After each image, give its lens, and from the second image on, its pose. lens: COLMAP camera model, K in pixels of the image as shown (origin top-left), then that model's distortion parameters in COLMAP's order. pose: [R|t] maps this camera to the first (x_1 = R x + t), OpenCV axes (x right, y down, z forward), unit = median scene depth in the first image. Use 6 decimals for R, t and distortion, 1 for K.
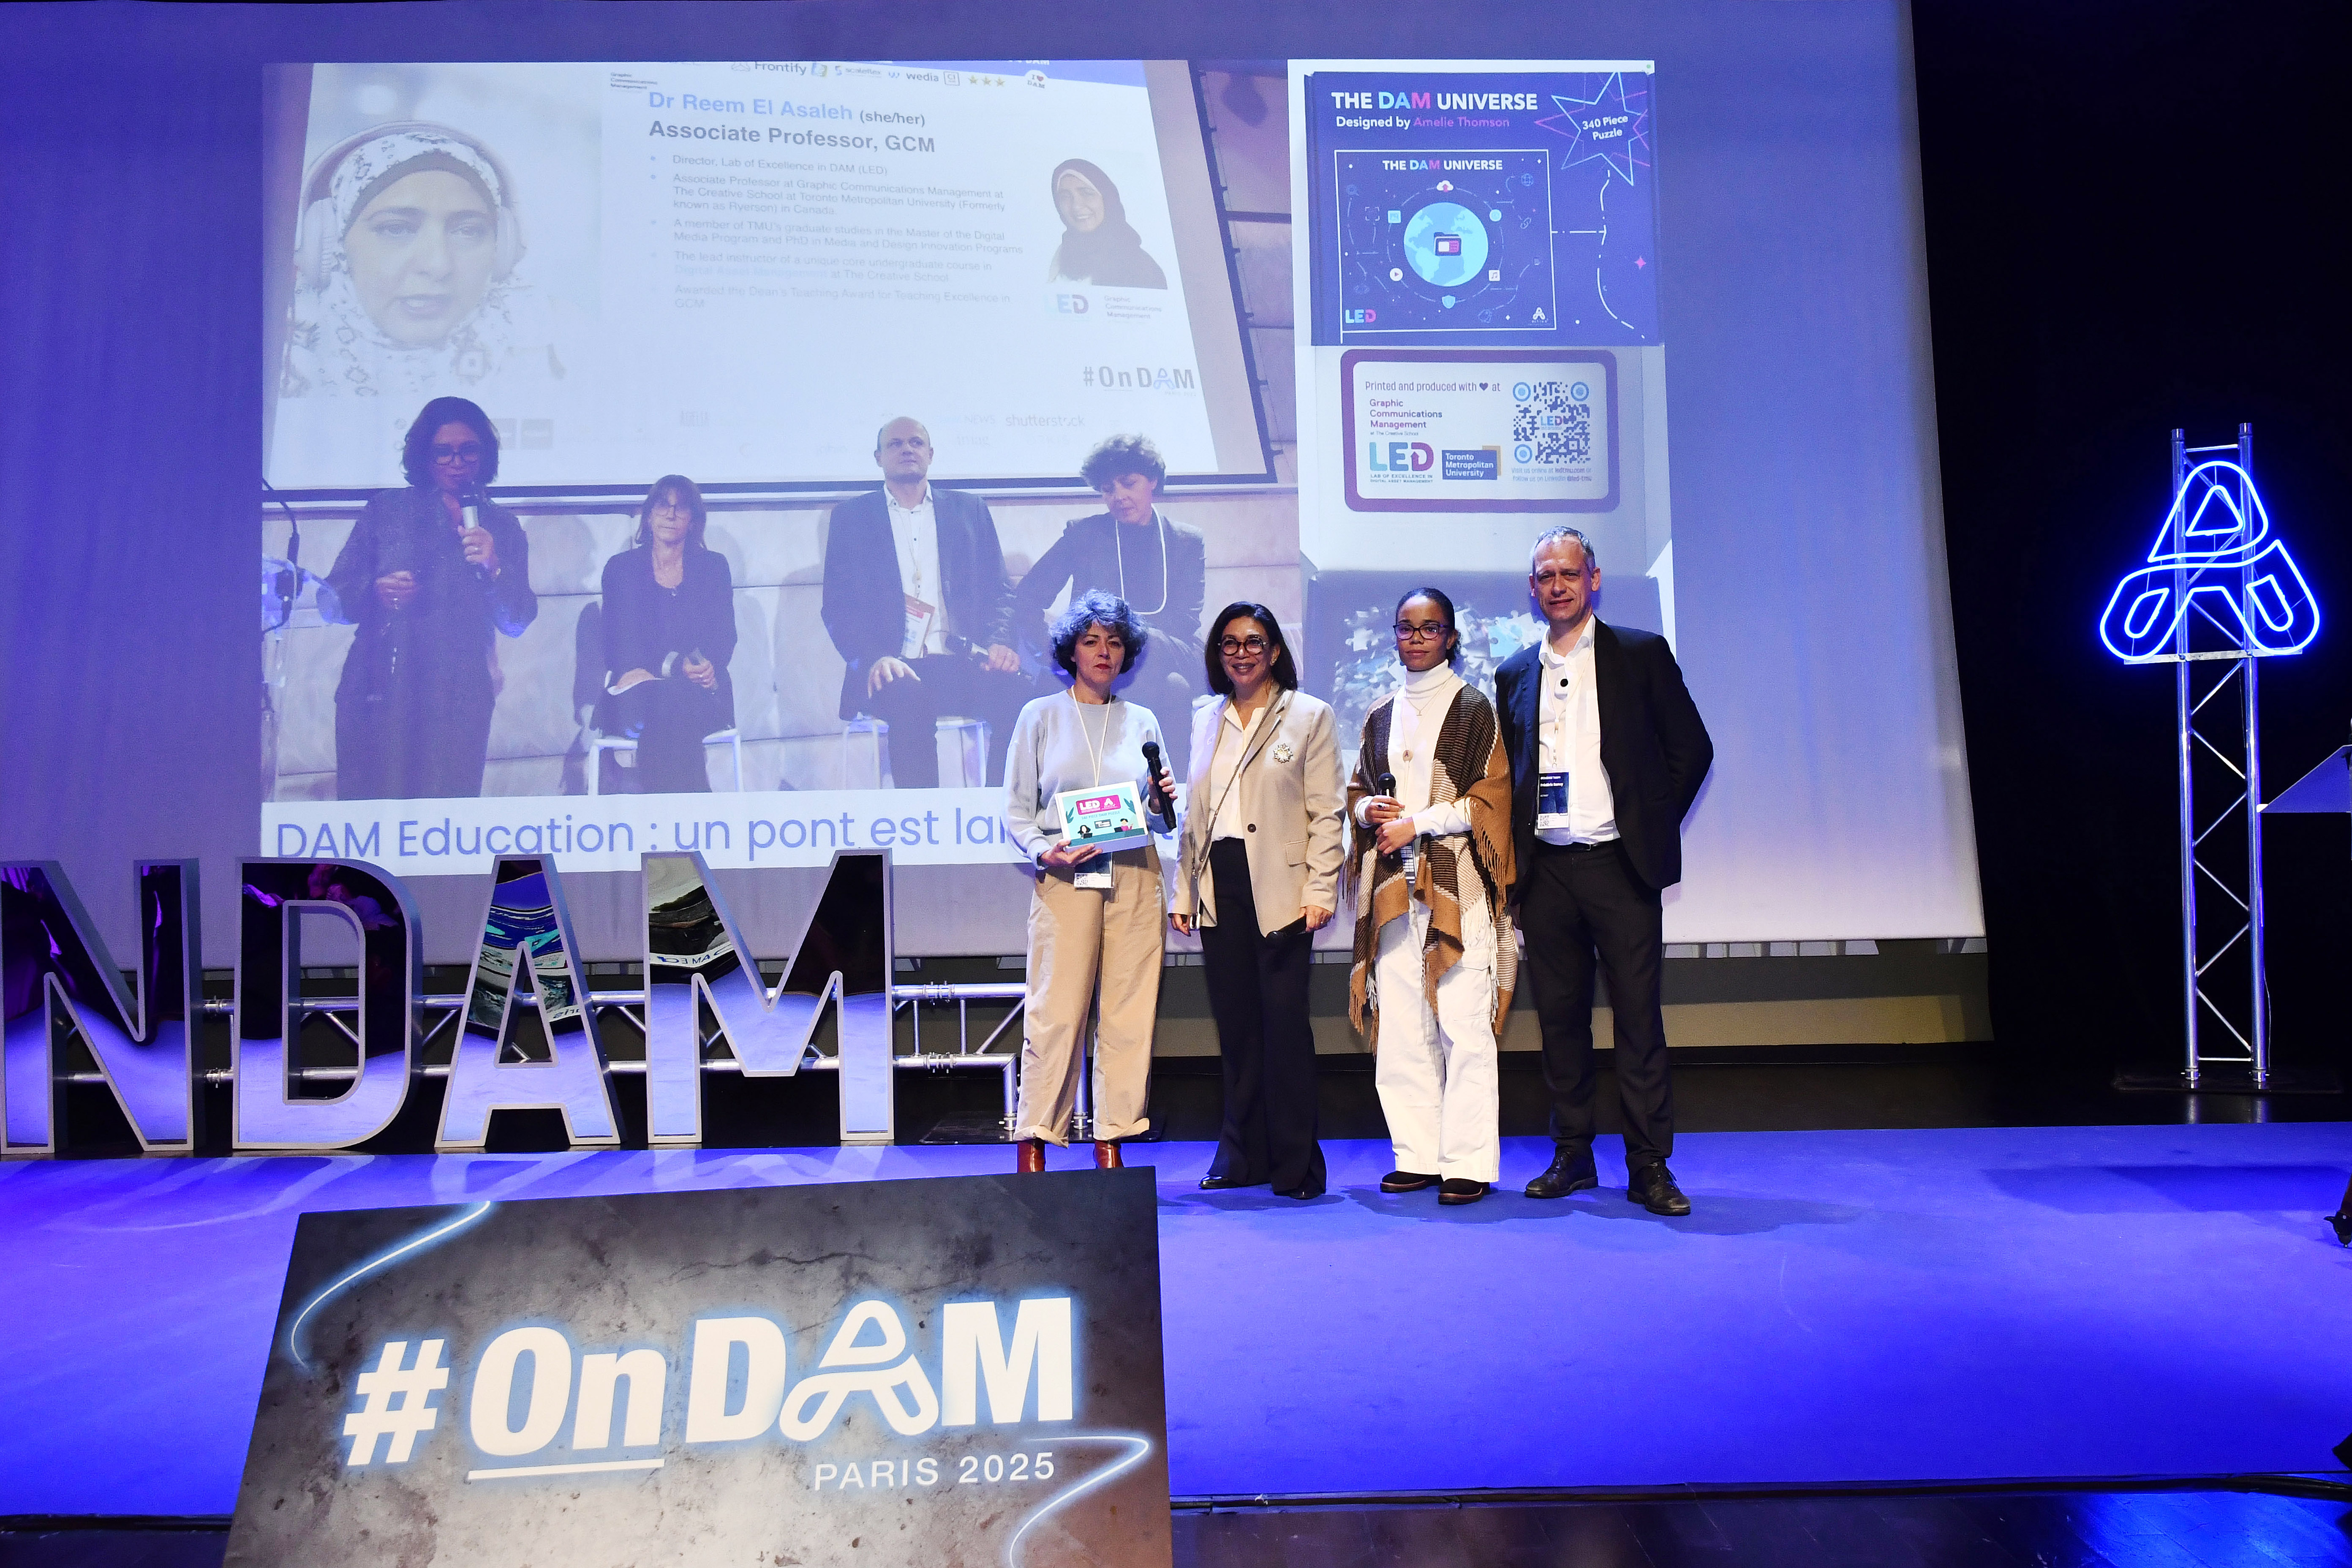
lens RADIAL K [[2347.6, 0, 1251.0], [0, 2347.6, 826.7], [0, 0, 1]] dist [-0.004834, 0.000000]
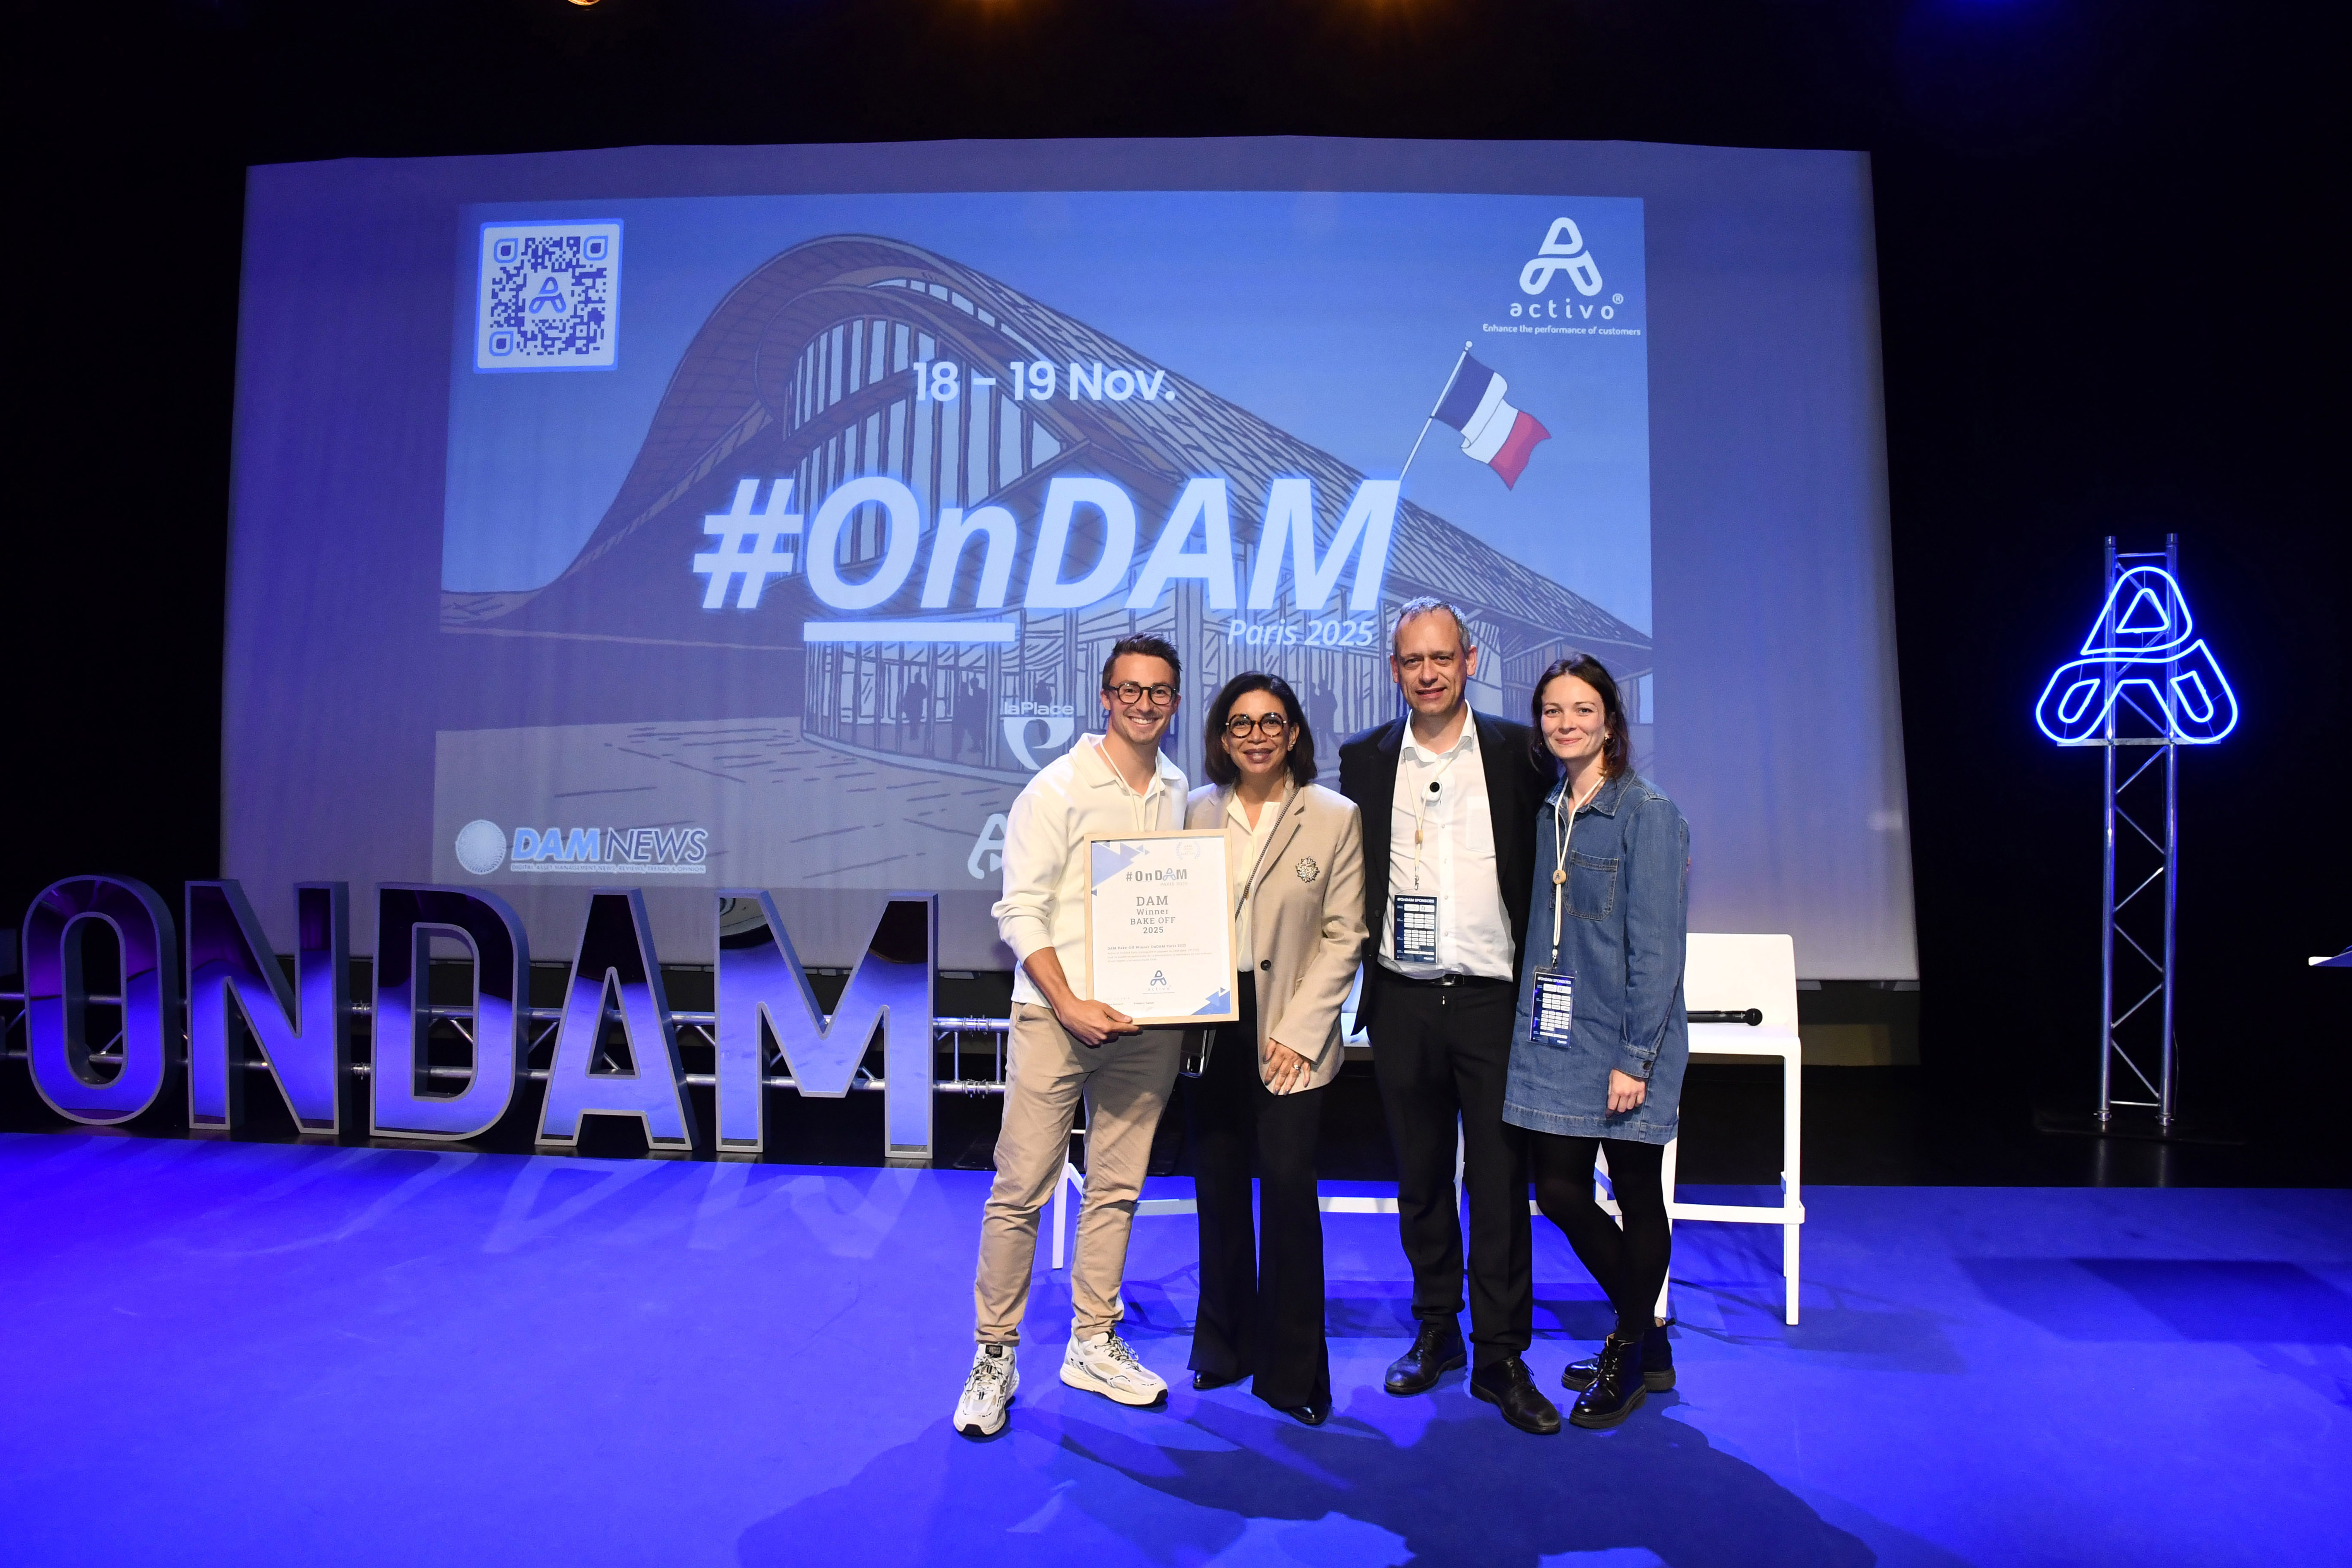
lens RADIAL K [[1654.7, 0, 1202.0], [0, 1654.7, 805.5], [0, 0, 1]] dist [-0.109641, 0.038695]
pose [[0.997616, 0.026769, -0.063611, 0.017461], [-0.026128, 0.999599, 0.010886, -0.039946], [0.063877, -0.009198, 0.997915, 0.219071]]
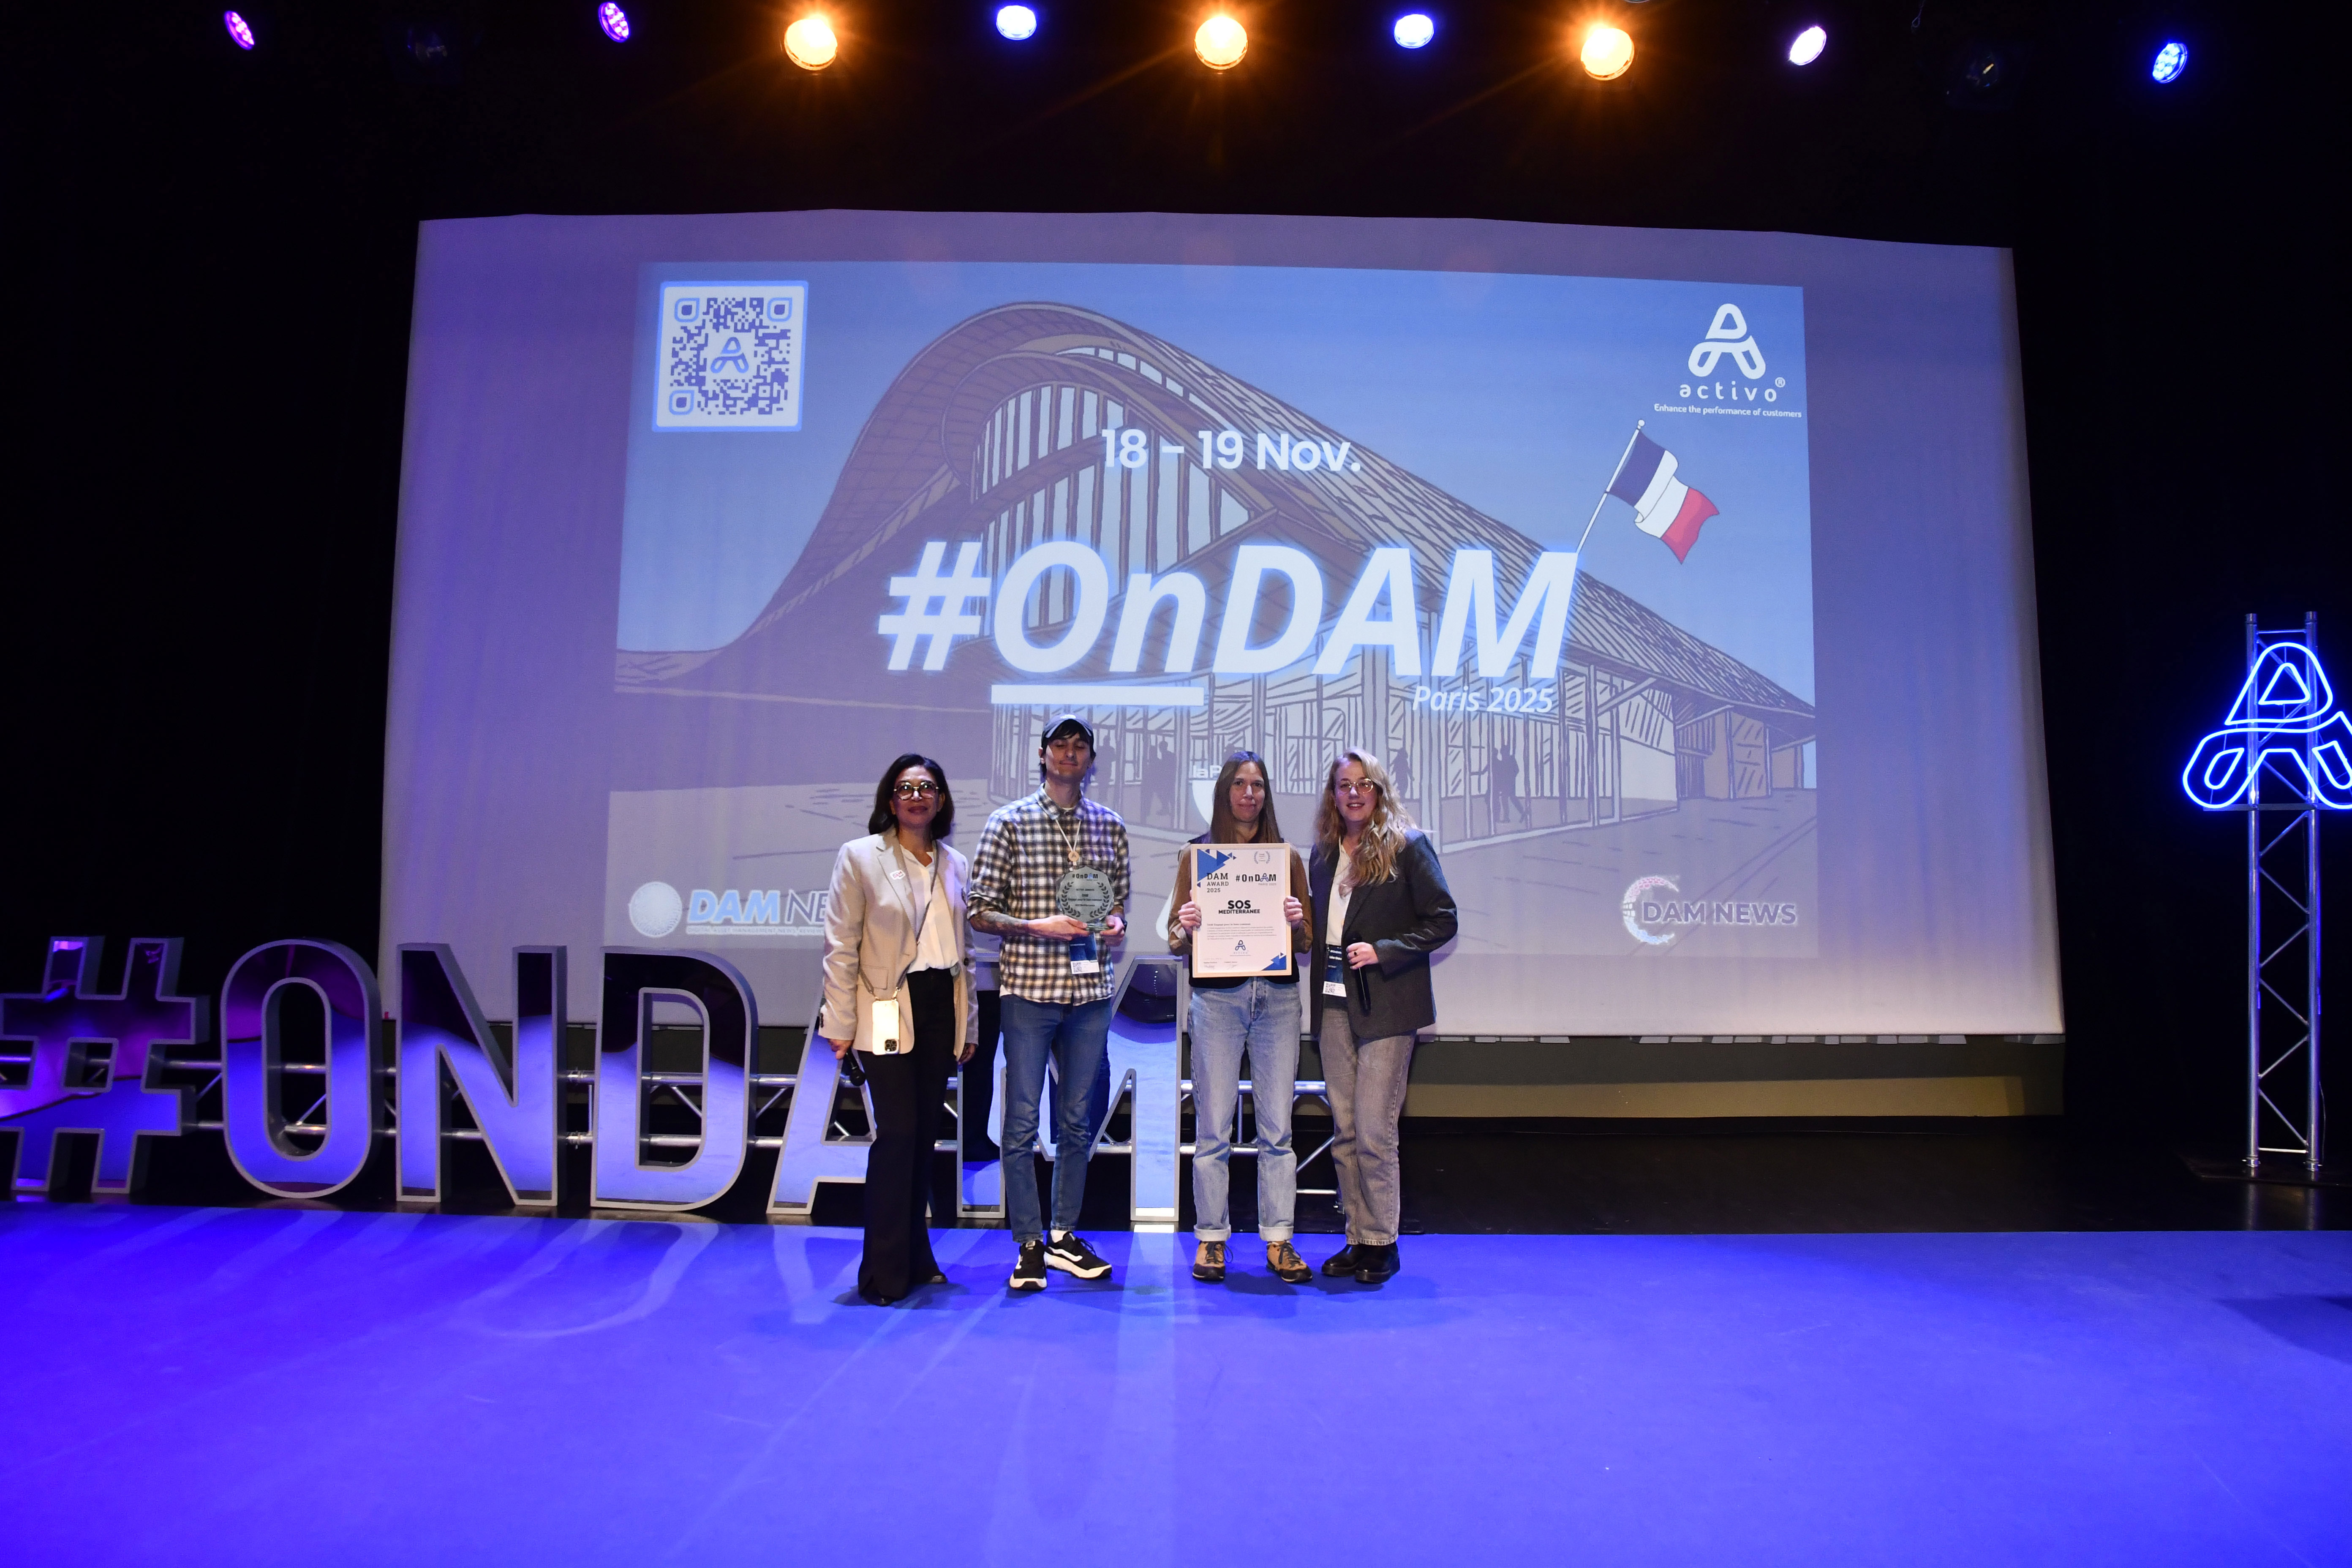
lens RADIAL K [[1681.2, 0, 1181.5], [0, 1681.2, 799.8], [0, 0, 1]] dist [-0.114066, 0.049261]
pose [[0.999514, 0.027300, -0.015052, -0.130735], [-0.027658, 0.999326, -0.024126, -0.042428], [0.014383, 0.024531, 0.999596, 0.187670]]
